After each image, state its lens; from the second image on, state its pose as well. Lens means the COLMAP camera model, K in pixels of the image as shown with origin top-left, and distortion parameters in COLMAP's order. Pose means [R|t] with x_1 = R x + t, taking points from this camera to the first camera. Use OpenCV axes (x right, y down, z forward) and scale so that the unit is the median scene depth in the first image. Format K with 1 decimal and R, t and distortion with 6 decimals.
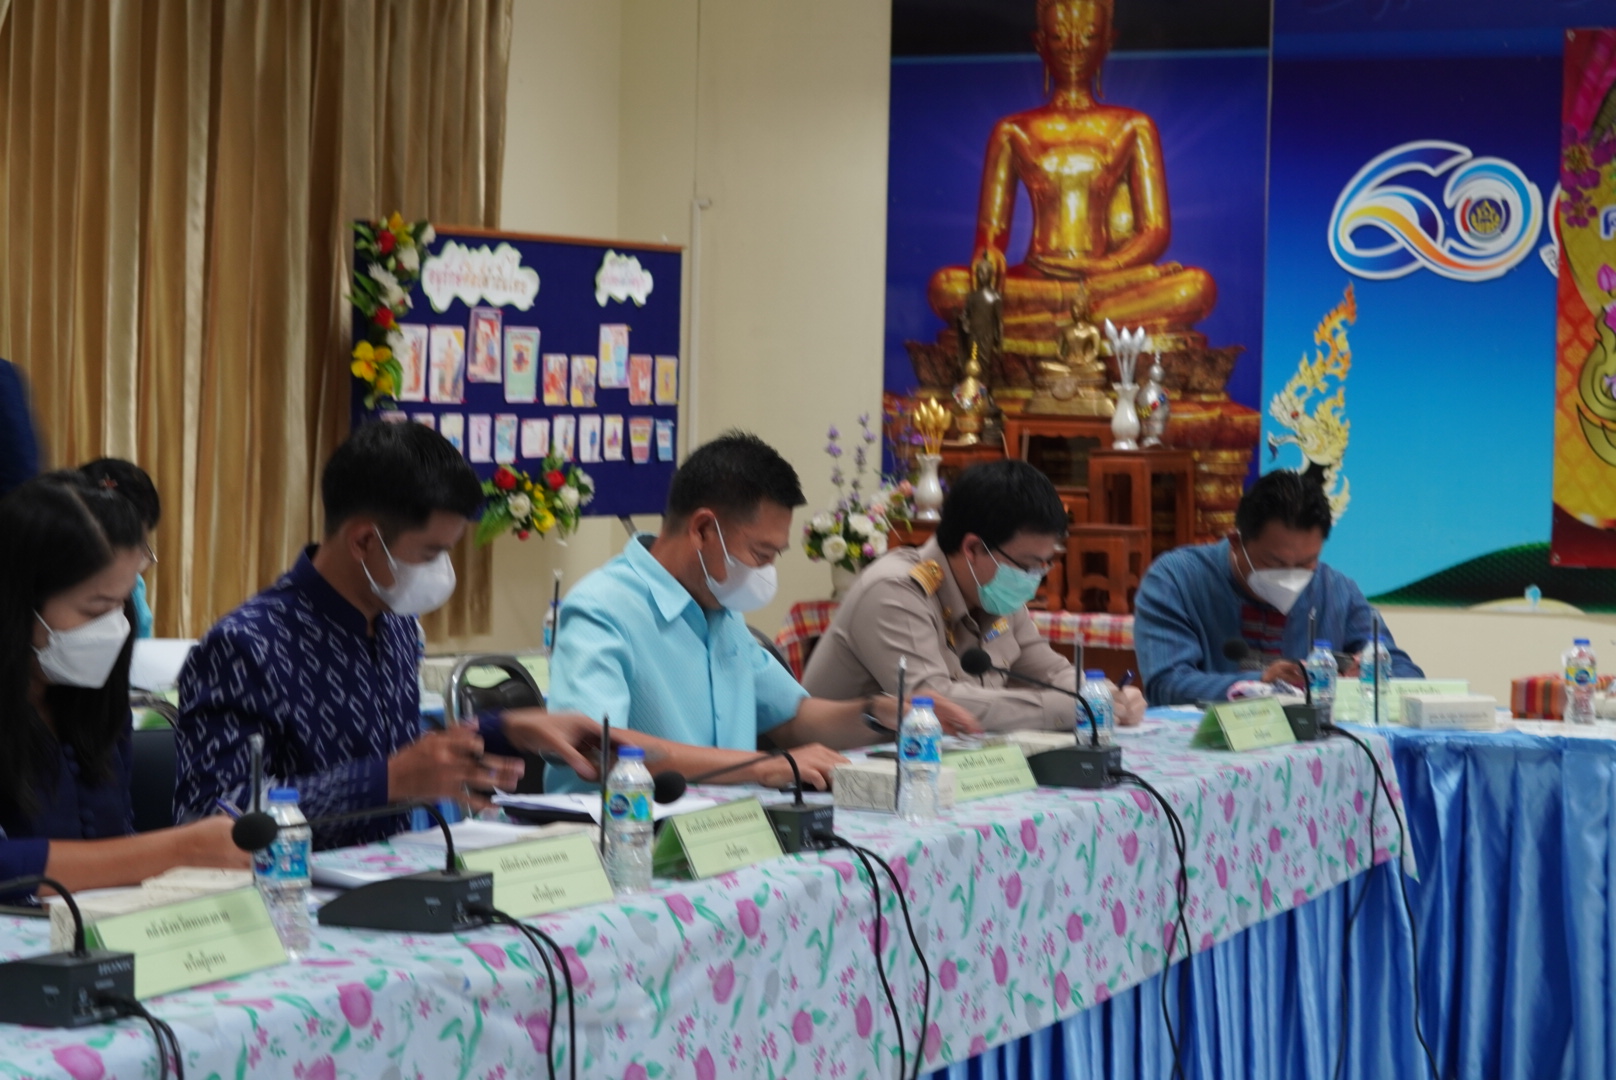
lens RADIAL K [[3677.8, 0, 808.0], [0, 3677.8, 540.0], [0, 0, 1]] dist [-0.015030, -0.073294]
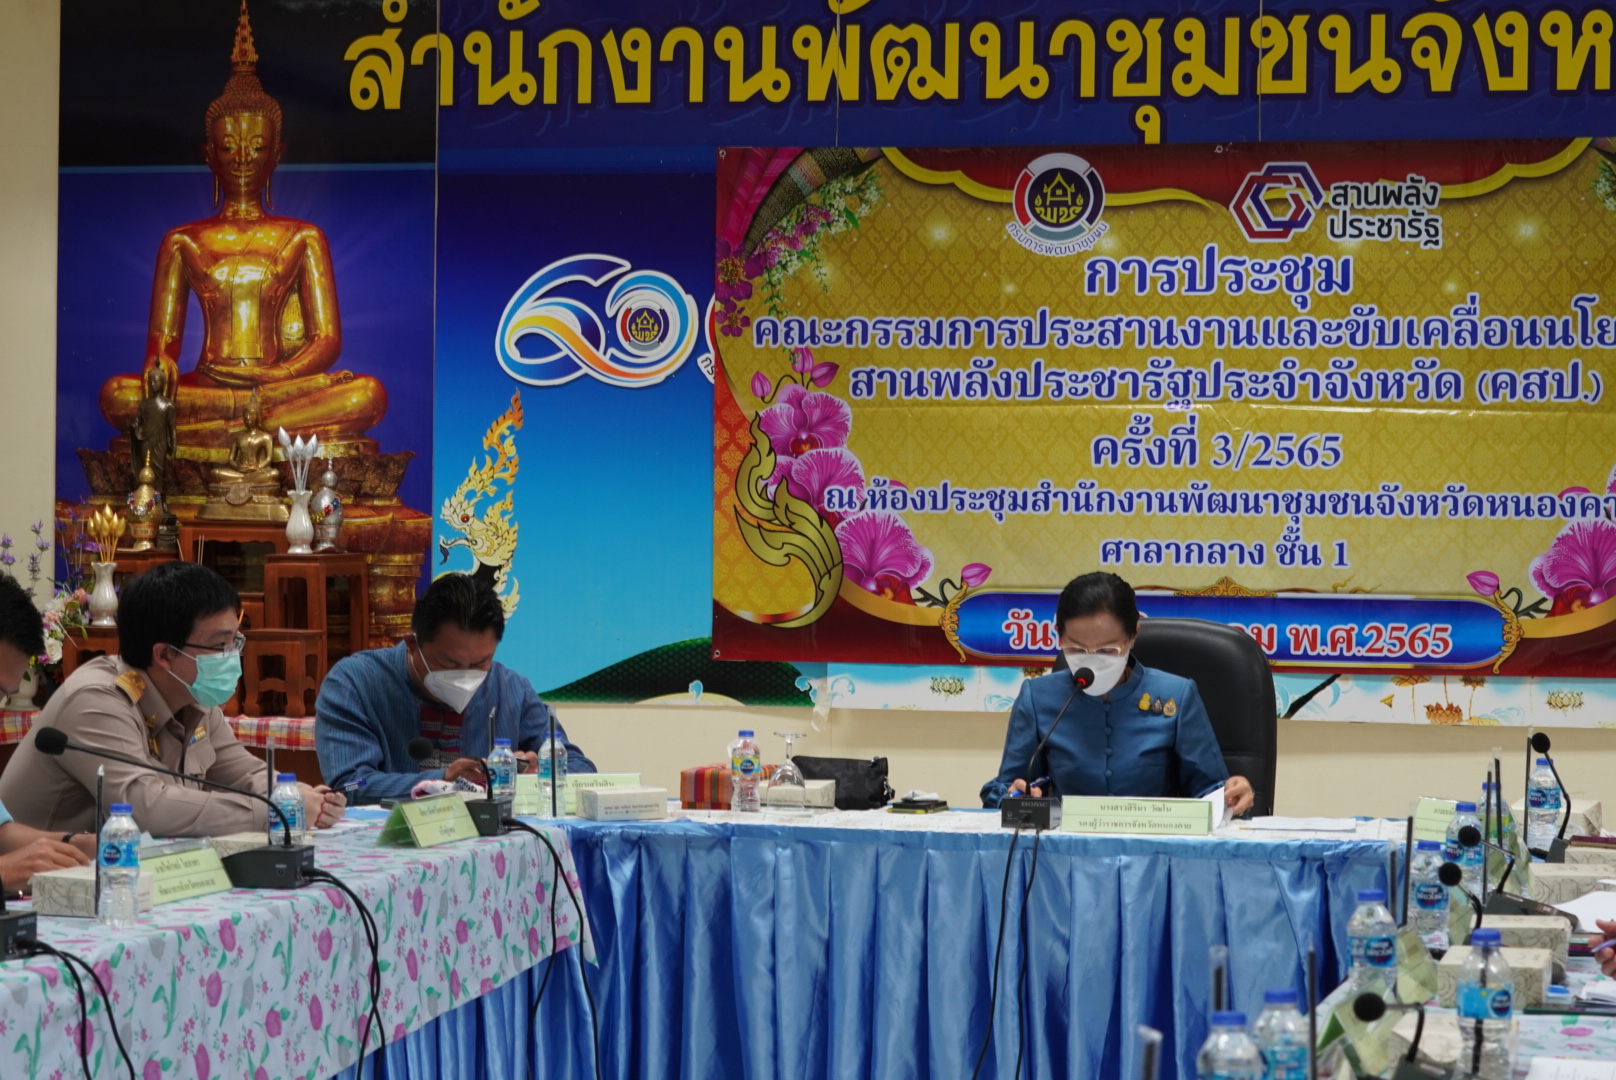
lens RADIAL K [[3664.0, 0, 808.0], [0, 3664.0, 540.0], [0, 0, 1]] dist [-0.013667, -0.057691]
pose [[0.973909, -0.012164, 0.226614, -0.006523], [0.018208, 0.999532, -0.024600, -0.001034], [-0.226209, 0.028084, 0.973674, -0.019122]]
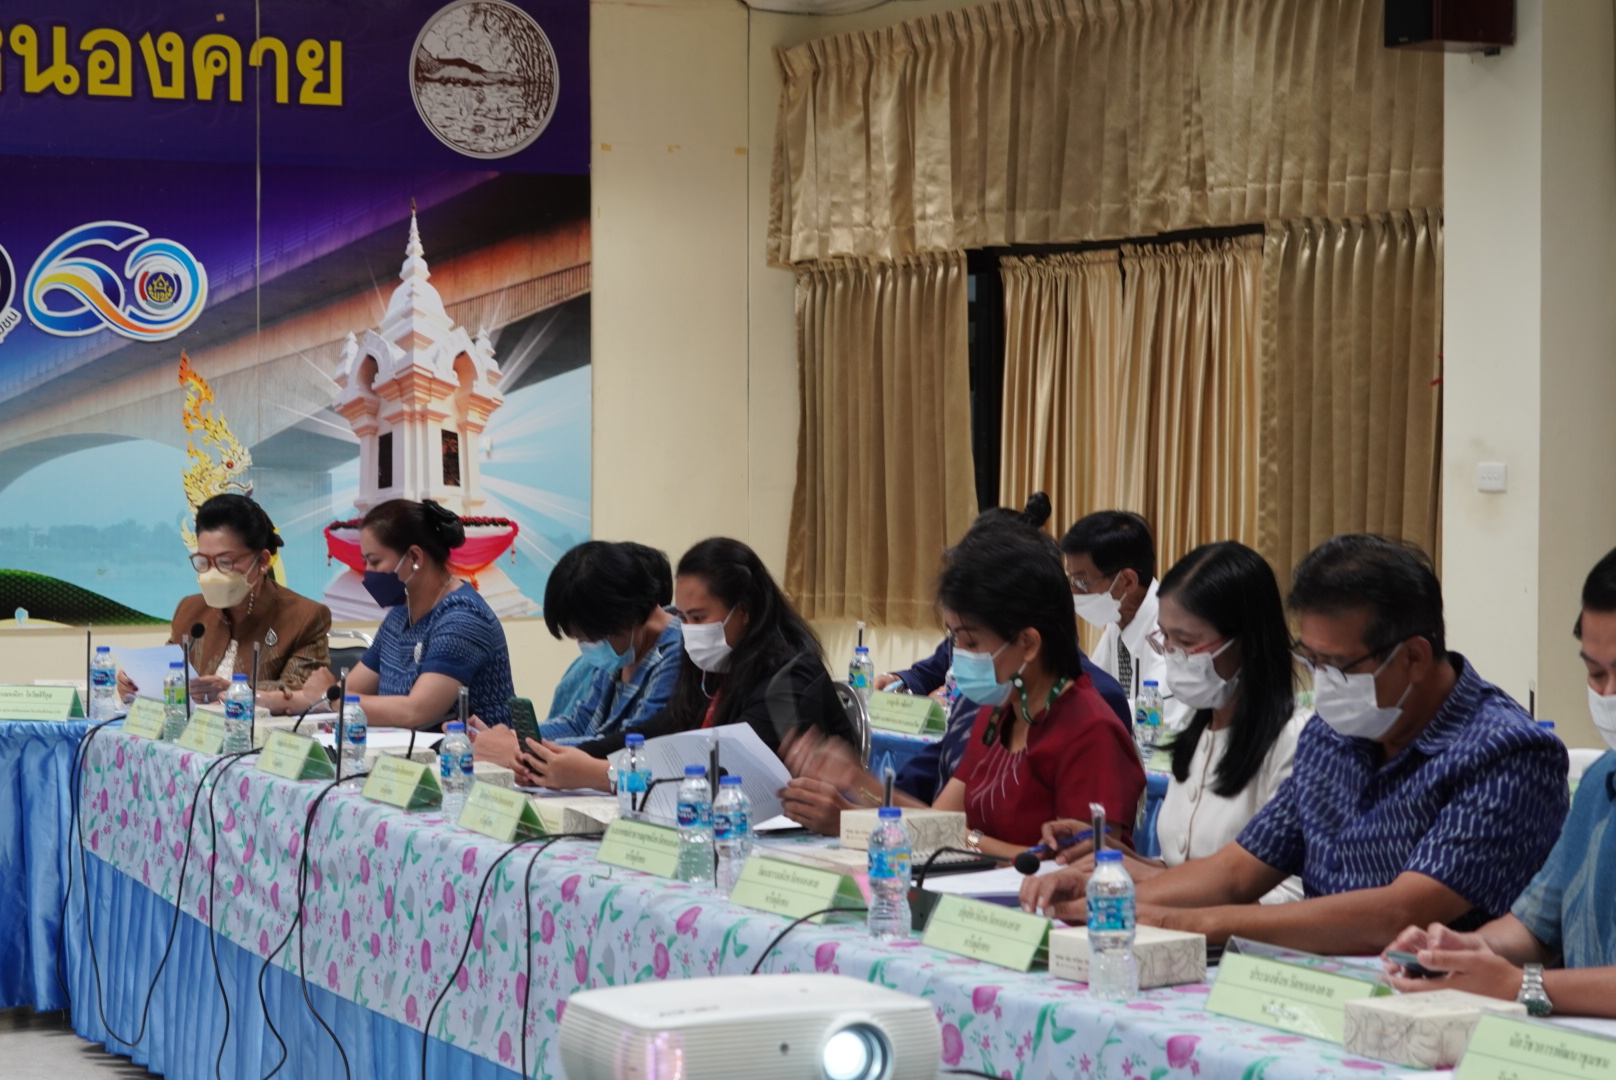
lens RADIAL K [[3657.9, 0, 808.0], [0, 3657.9, 540.0], [0, 0, 1]] dist [-0.022630, 0.106313]
pose [[0.586716, -0.045387, 0.808520, -0.314345], [0.045298, 0.998704, 0.023192, -0.012185], [-0.808525, 0.023017, 0.588012, -0.029897]]
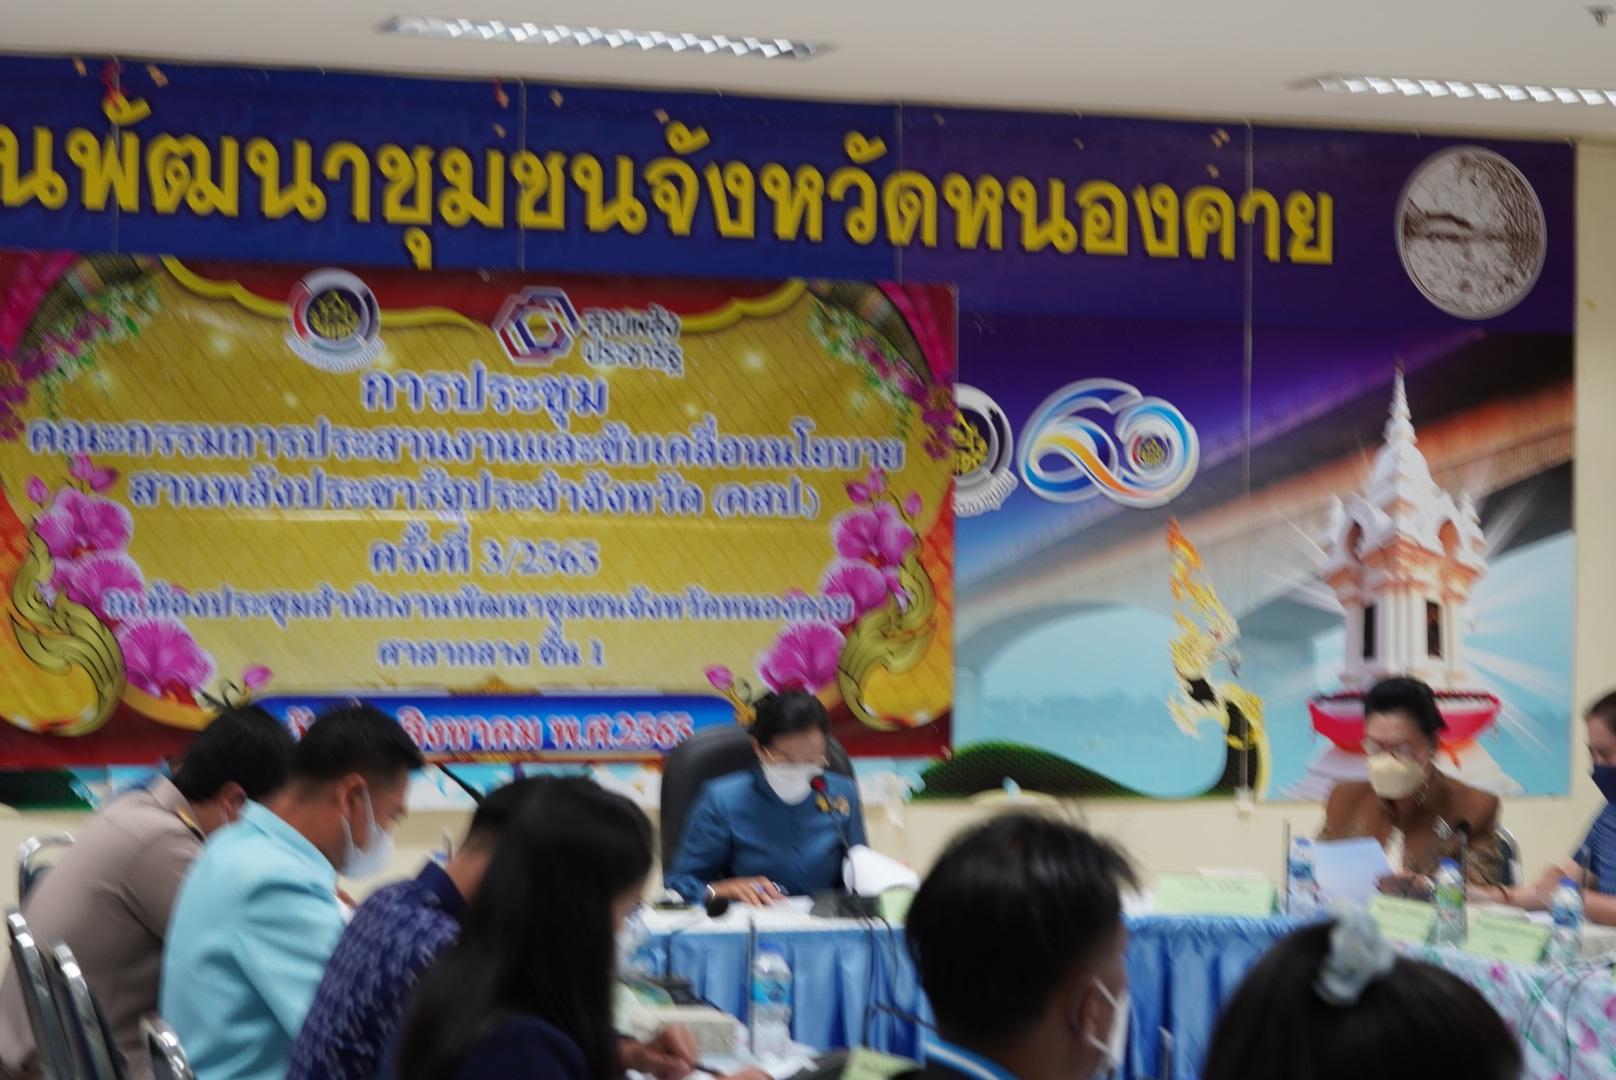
lens RADIAL K [[3657.9, 0, 808.0], [0, 3657.9, 540.0], [0, 0, 1]] dist [-0.022630, 0.106313]
pose [[0.685526, -0.007842, 0.728006, -0.381862], [0.034197, 0.999185, -0.021439, -0.026961], [-0.727244, 0.039592, 0.685236, 0.129939]]
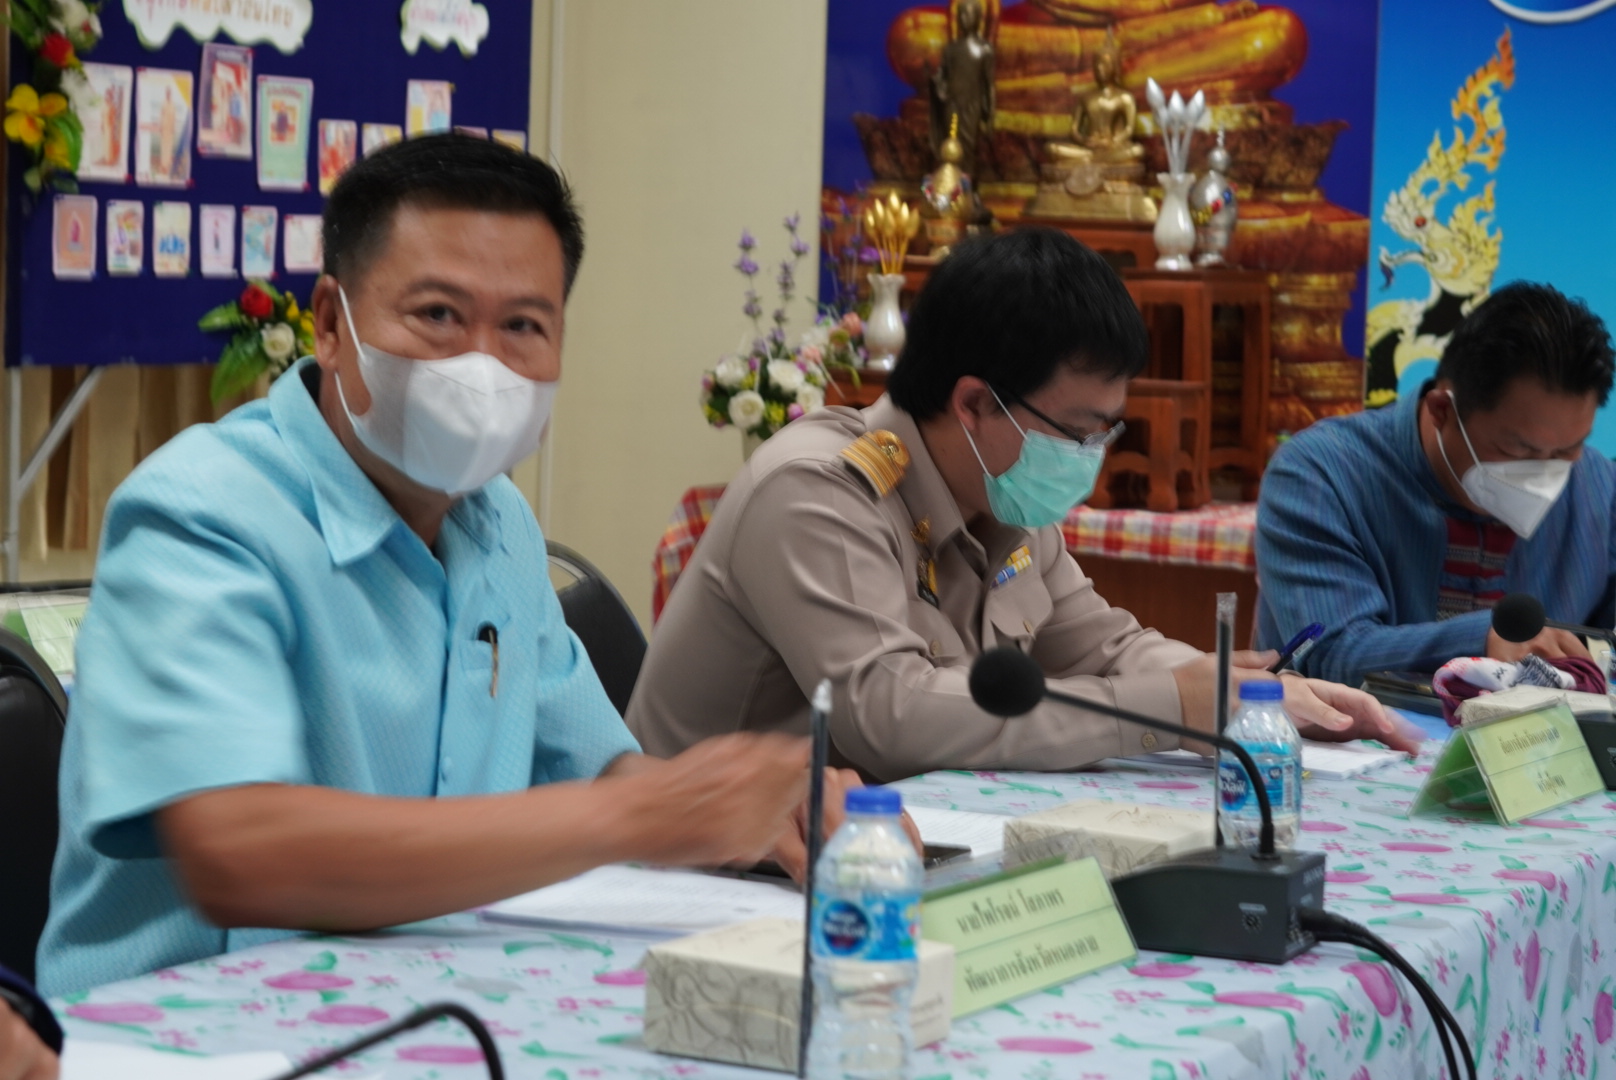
lens RADIAL K [[3677.8, 0, 808.0], [0, 3677.8, 540.0], [0, 0, 1]] dist [-0.015030, -0.073294]
pose [[0.999868, 0.009348, 0.013268, 0.009855], [-0.009816, 0.999314, 0.035699, 0.001919], [-0.012925, -0.035824, 0.999275, 0.320172]]
